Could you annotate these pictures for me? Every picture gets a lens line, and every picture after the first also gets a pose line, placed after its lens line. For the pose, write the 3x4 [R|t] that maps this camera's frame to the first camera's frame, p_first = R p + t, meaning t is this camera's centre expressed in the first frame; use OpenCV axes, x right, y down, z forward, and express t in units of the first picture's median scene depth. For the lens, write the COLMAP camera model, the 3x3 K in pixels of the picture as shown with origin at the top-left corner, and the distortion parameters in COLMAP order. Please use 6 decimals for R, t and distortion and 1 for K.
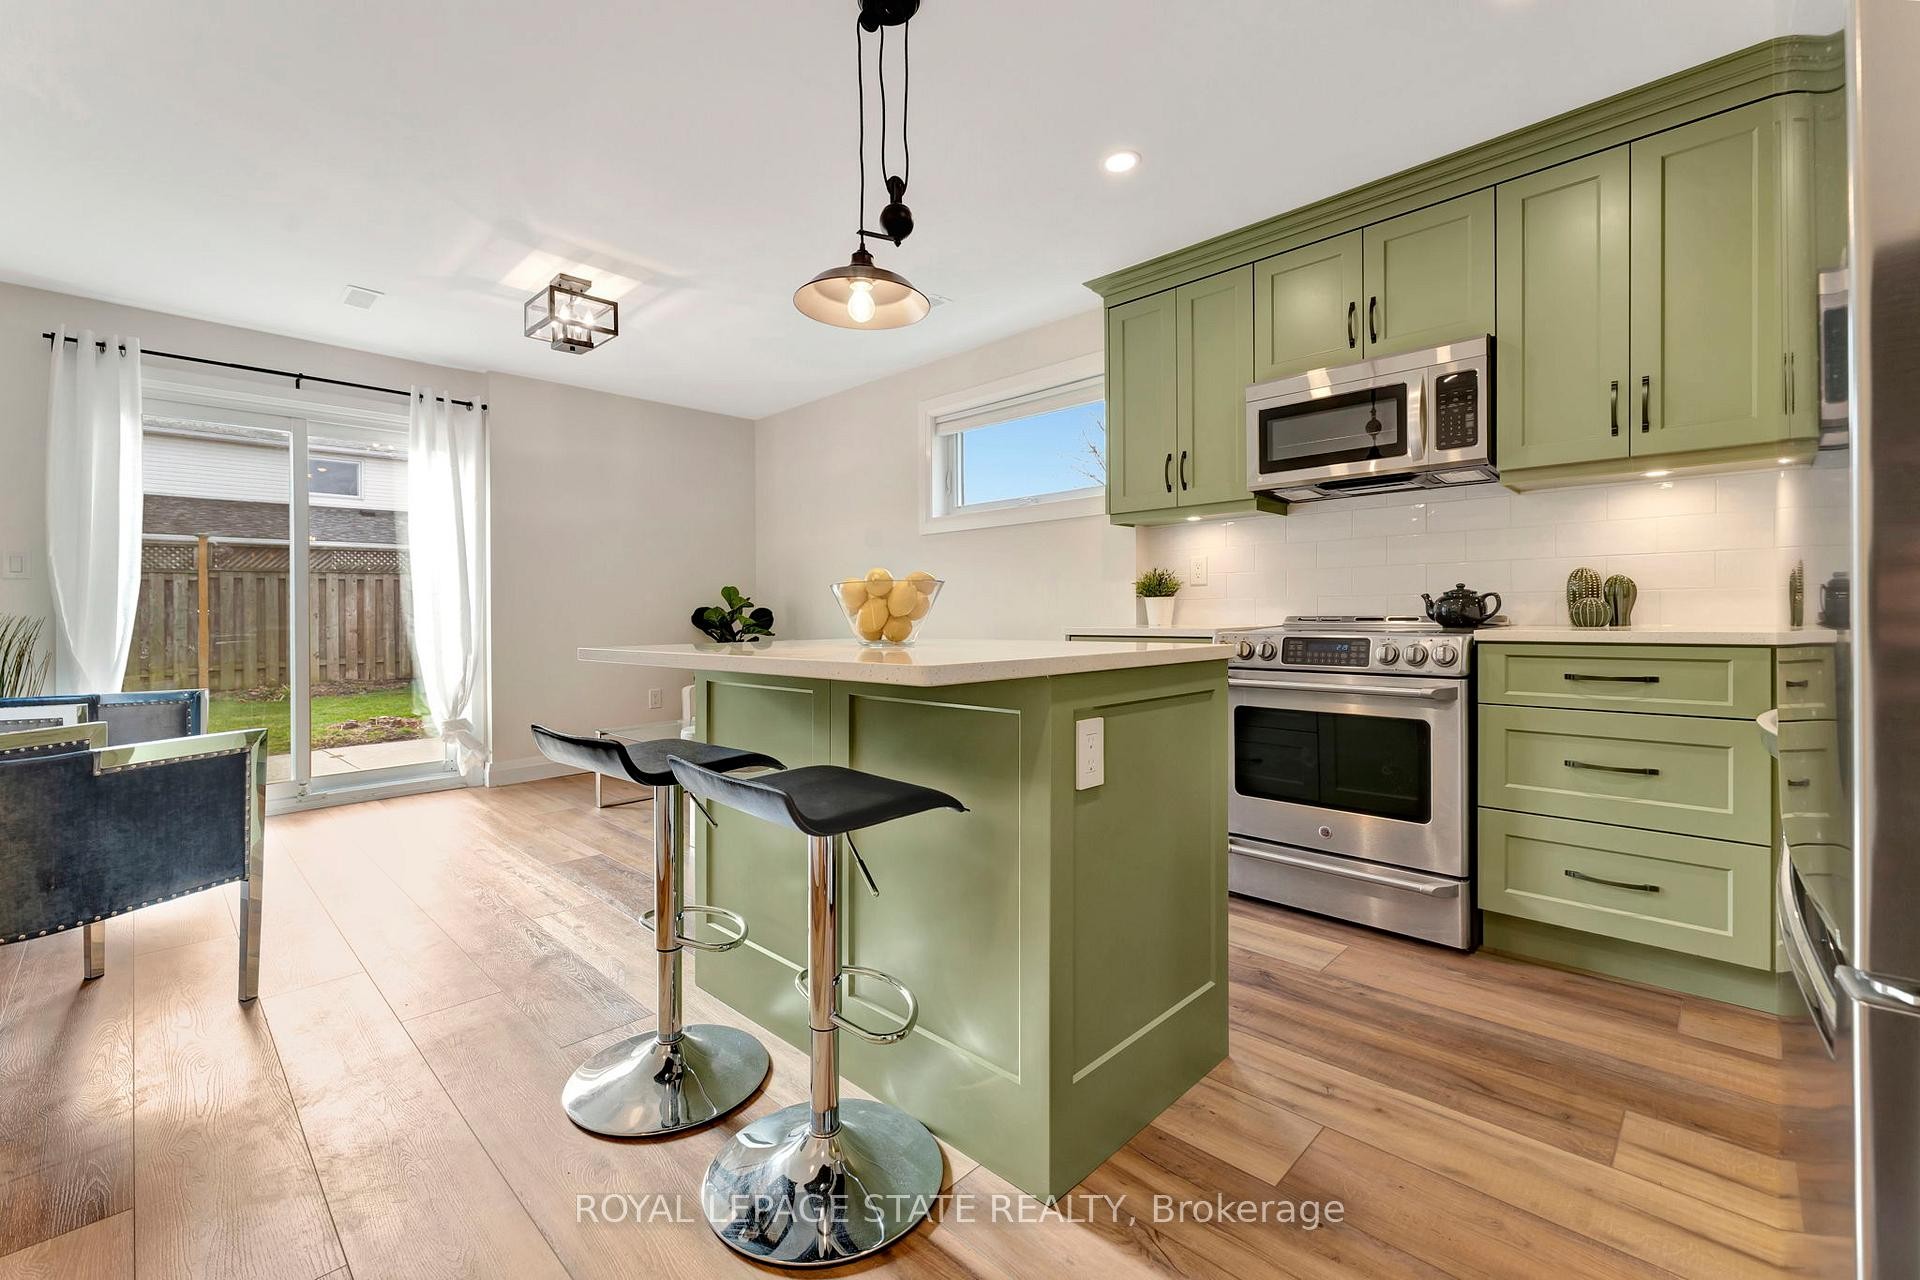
lens RADIAL K [[803.9, 0, 945.6], [0, 803.9, 610.0], [0, 0, 1]] dist [-0.000173, 0.000206]
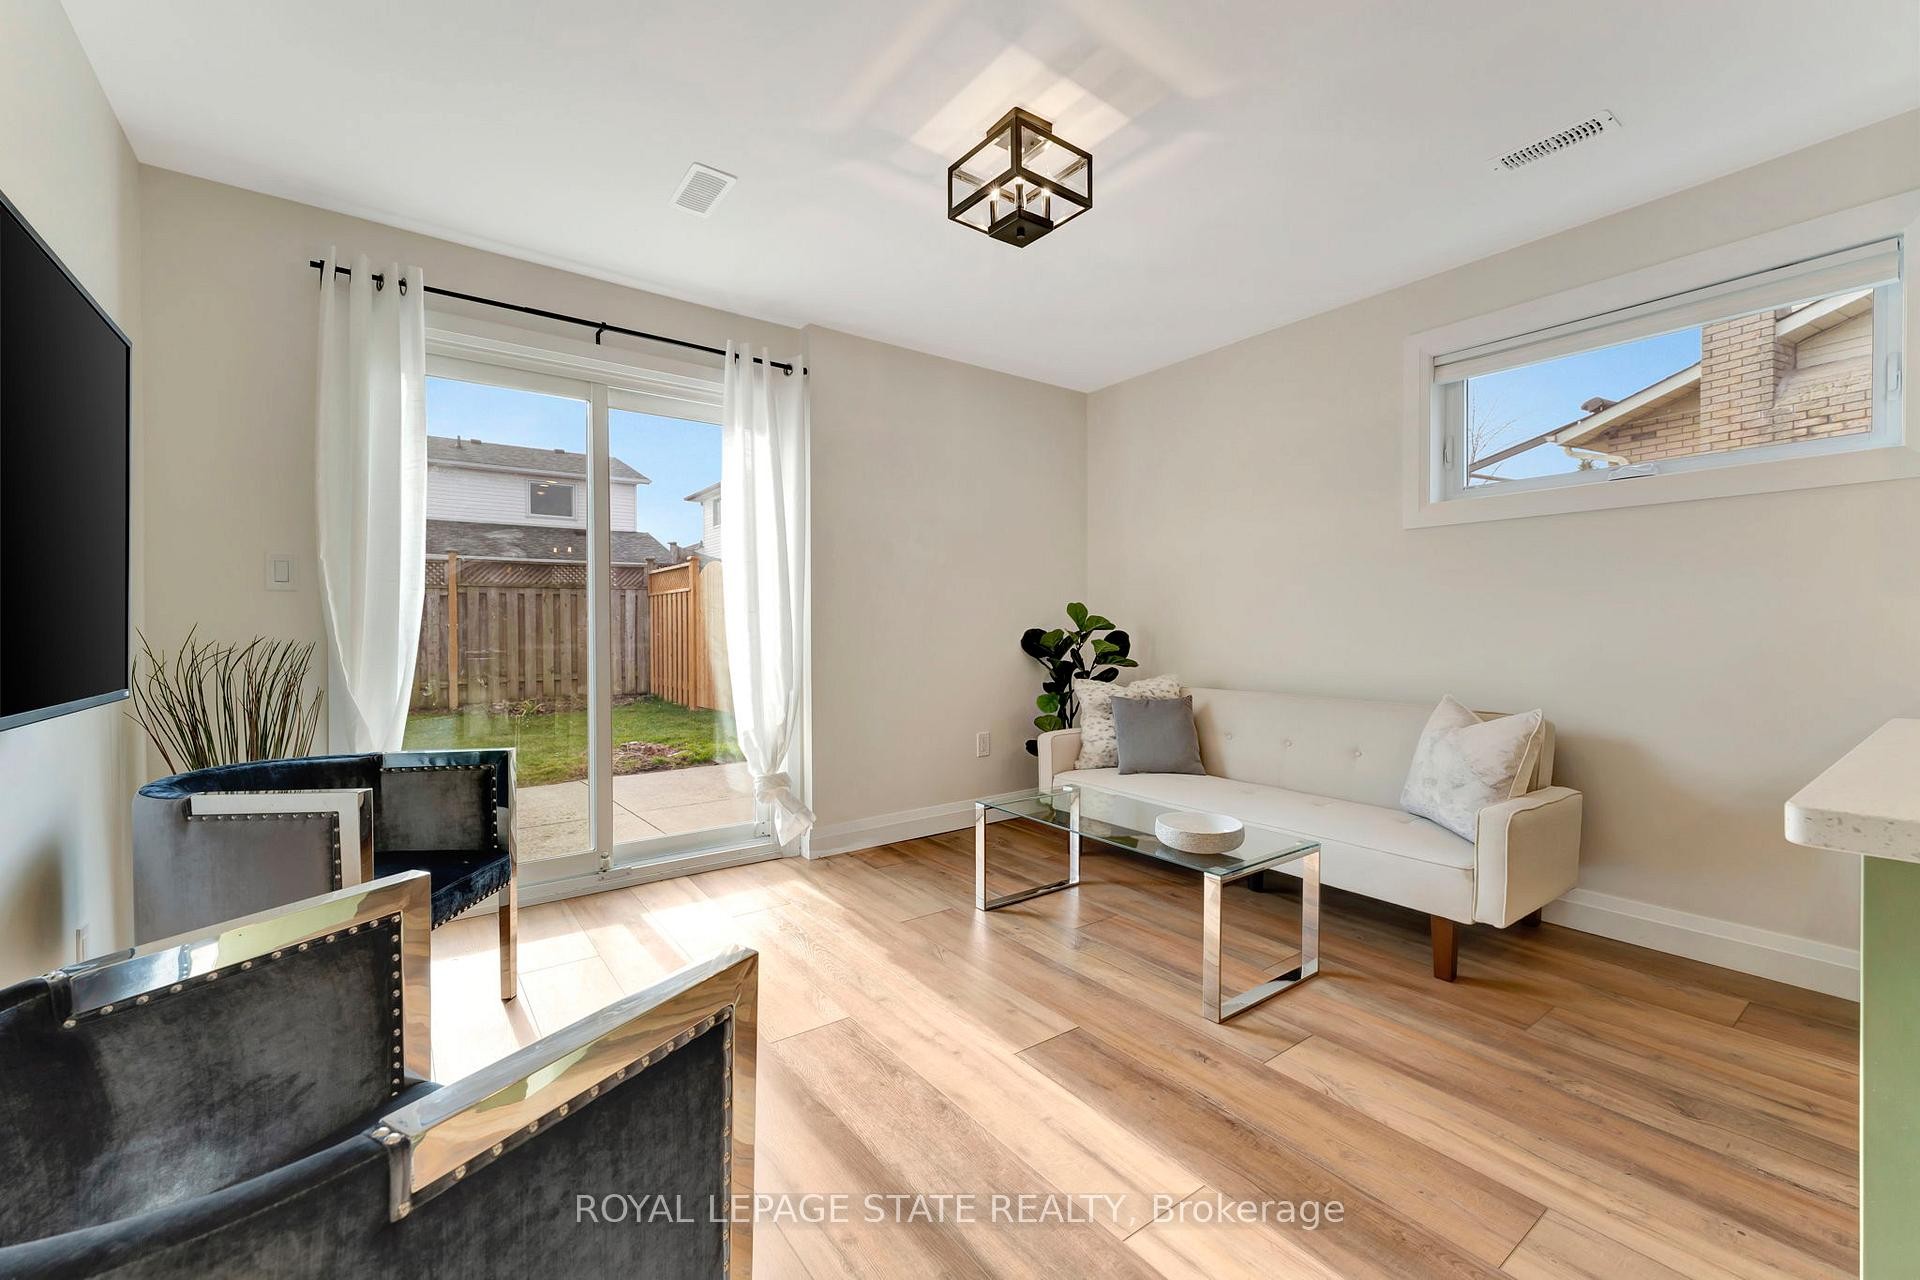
lens RADIAL K [[778.7, 0, 957.7], [0, 778.7, 624.1], [0, 0, 1]] dist [0.008075, -0.006787]
pose [[0.987849, 0.004559, -0.155353, -0.587524], [-0.004581, 0.999989, 0.000216, -0.019549], [0.155352, 0.000499, 0.987859, 0.535026]]
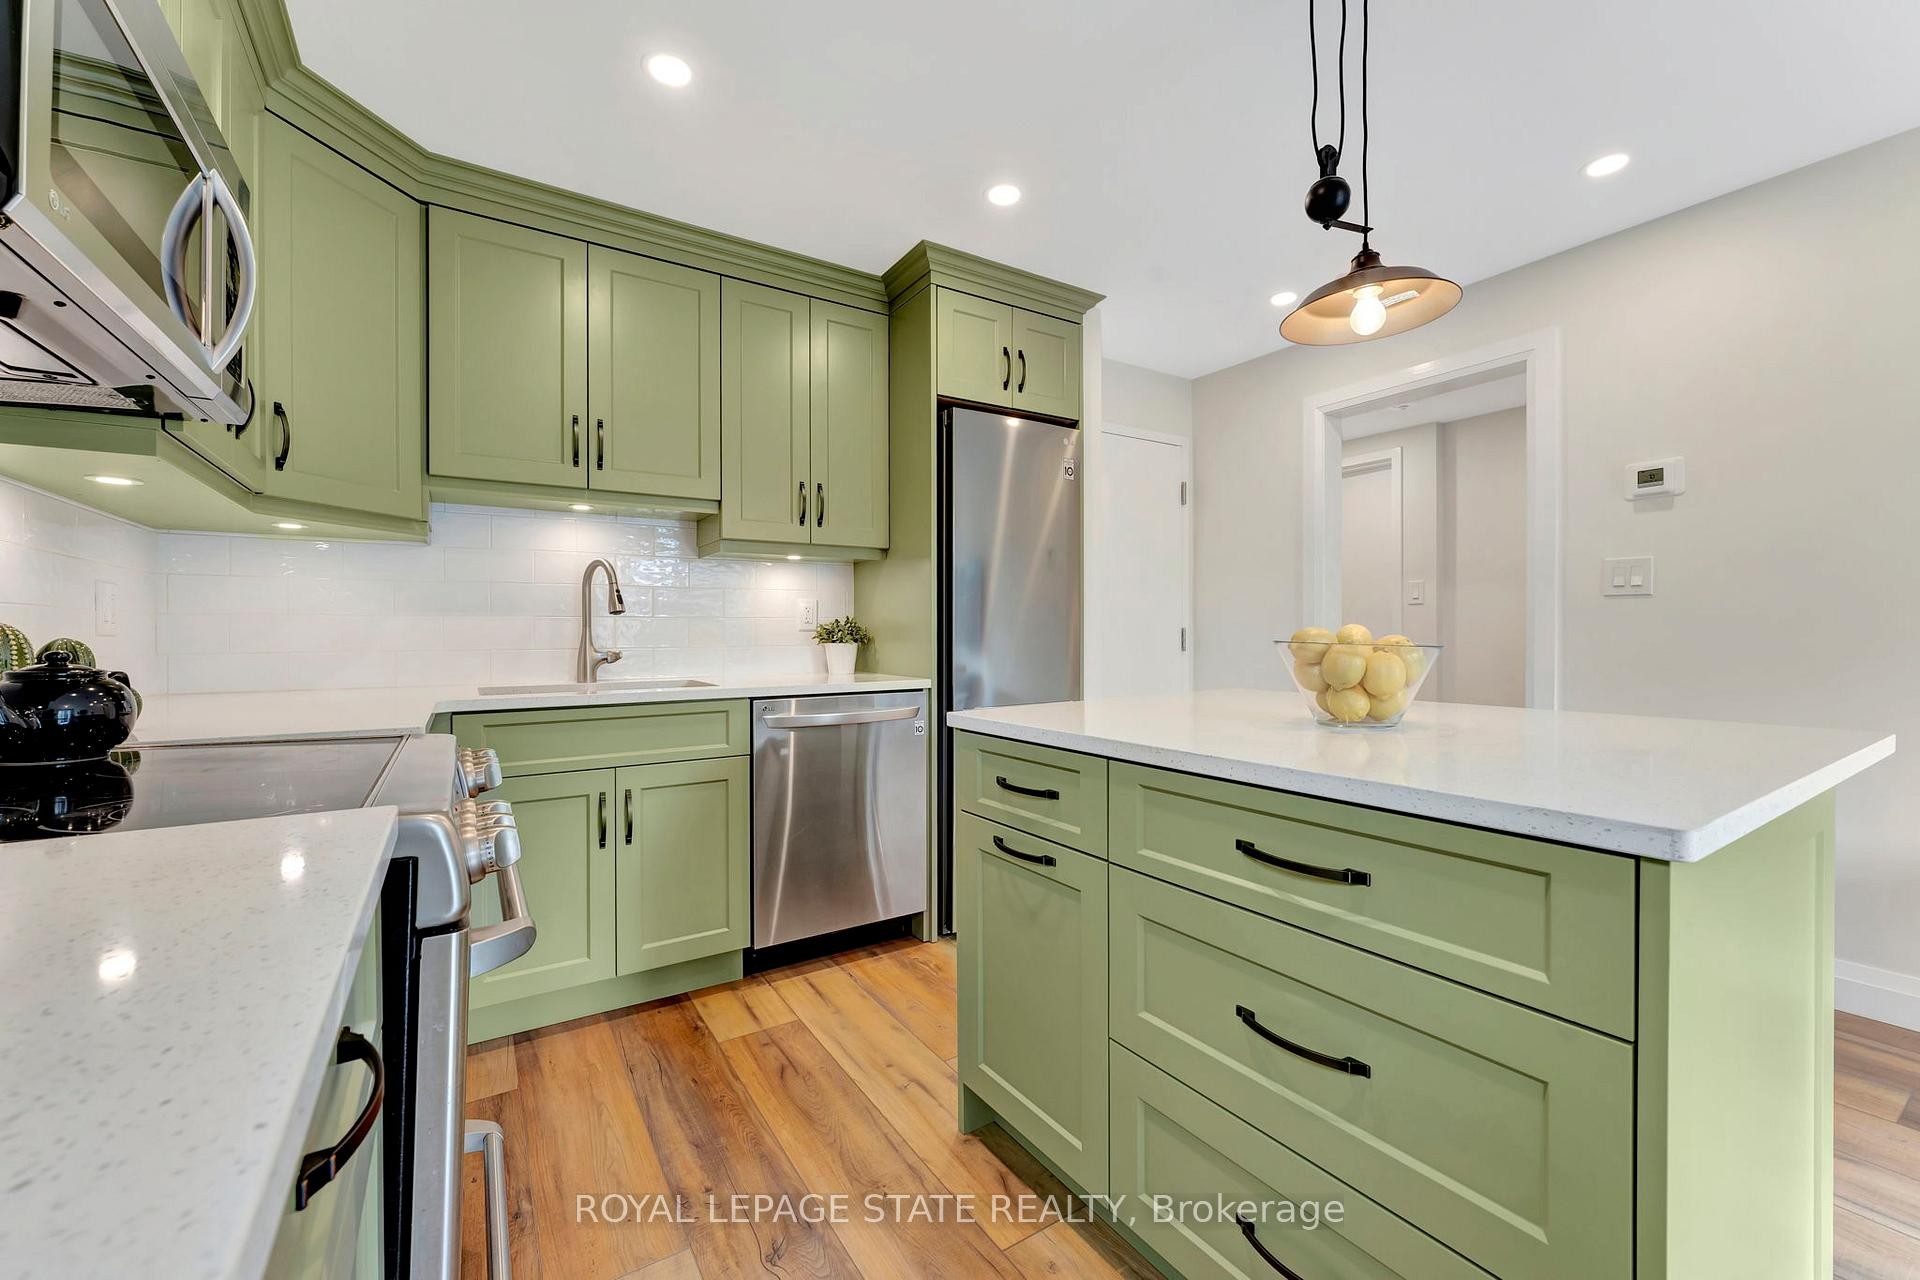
lens RADIAL K [[764.4, 0, 960.4], [0, 764.4, 648.0], [0, 0, 1]] dist [0.003003, 0.000280]
pose [[-0.977203, 0.004752, 0.212256, 0.107152], [0.006445, 0.999953, 0.007282, -0.034284], [-0.212211, 0.008484, -0.977187, 1.399297]]
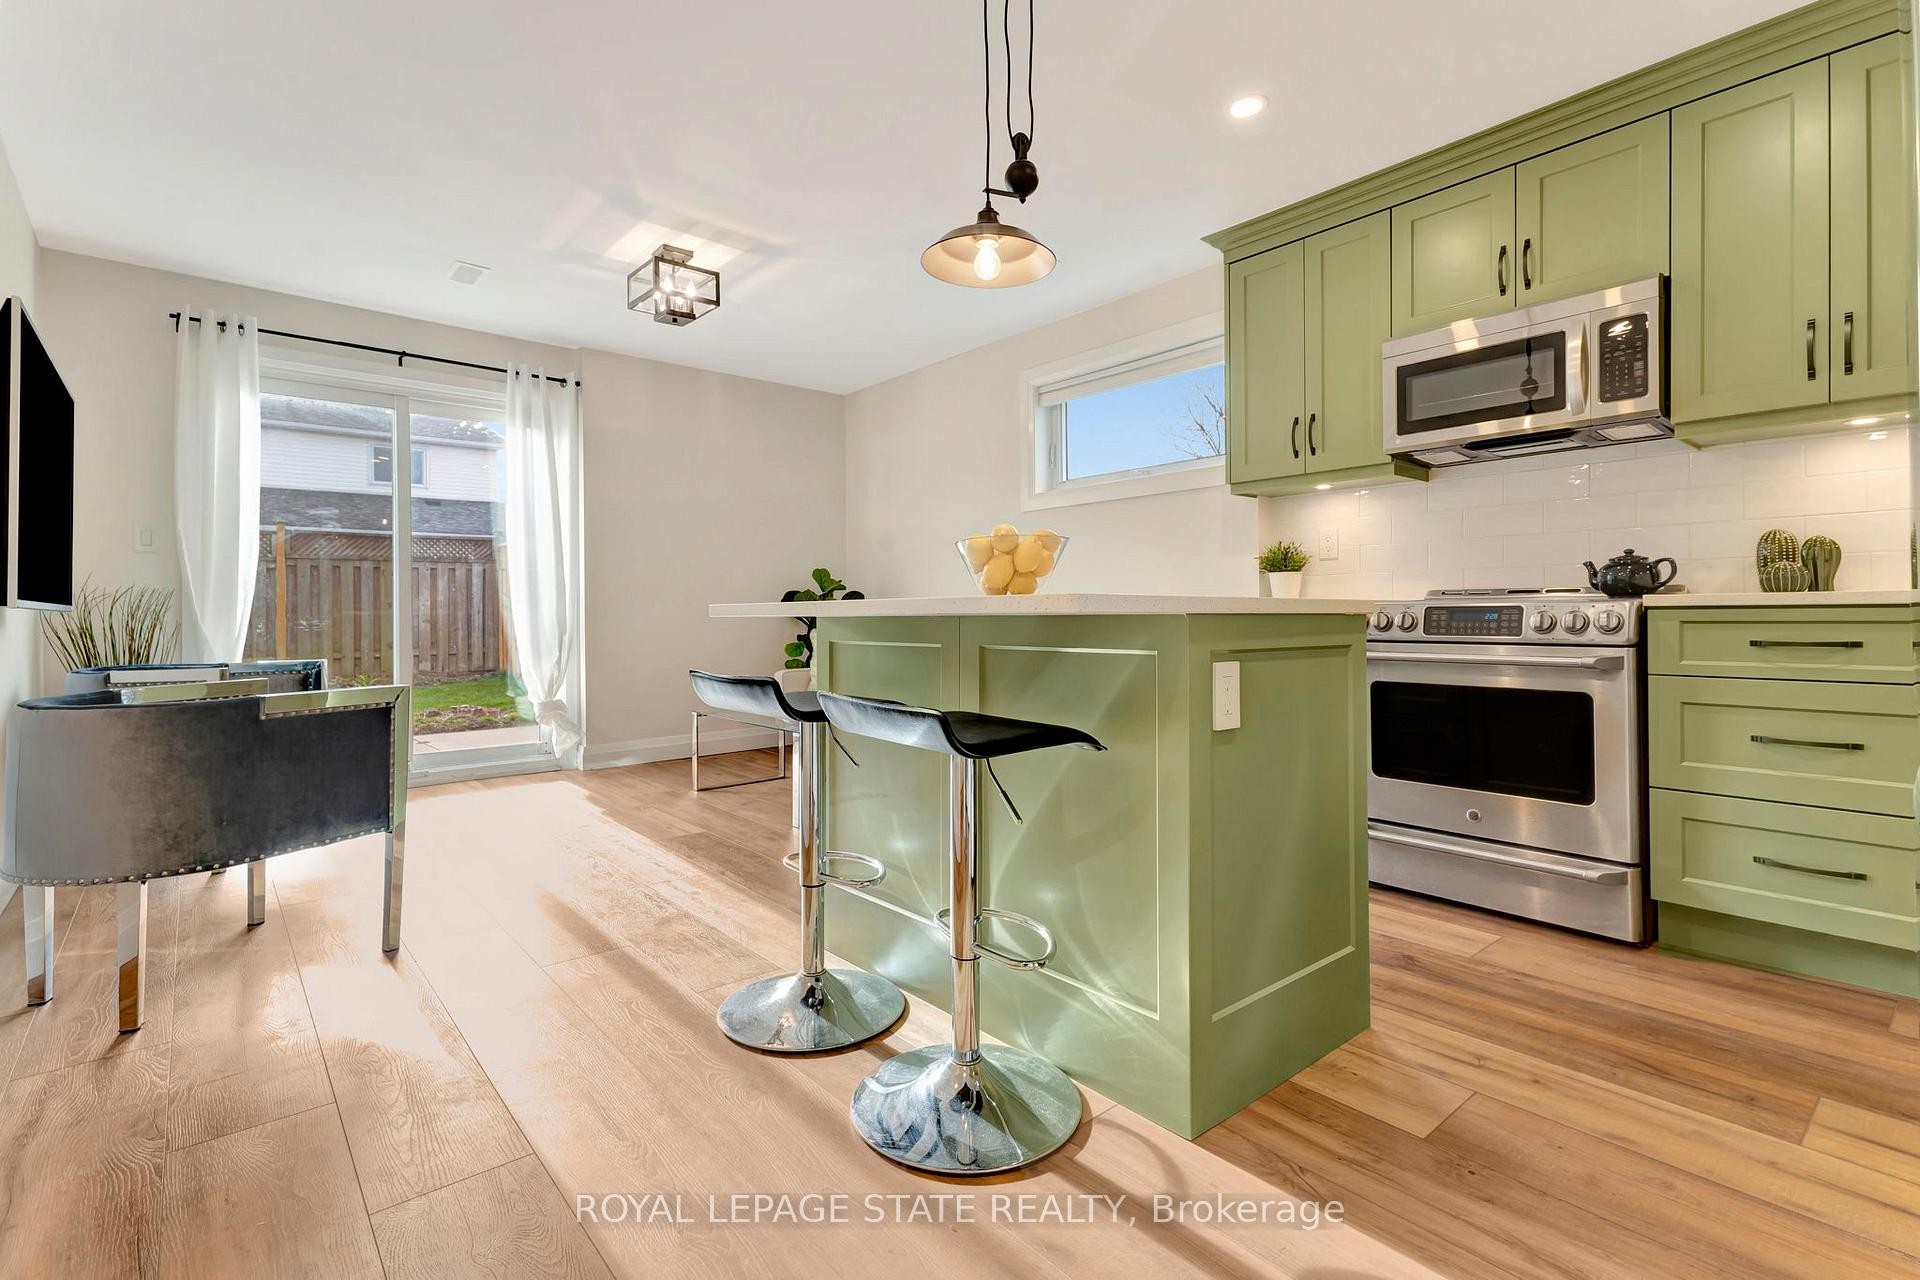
lens RADIAL K [[885.1, 0, 962.5], [0, 885.1, 599.3], [0, 0, 1]] dist [0.019288, -0.000335]
pose [[0.996835, 0.000756, -0.079501, -0.036069], [-0.001569, 0.999947, -0.010159, 0.039668], [0.079489, 0.010251, 0.996783, -0.078847]]
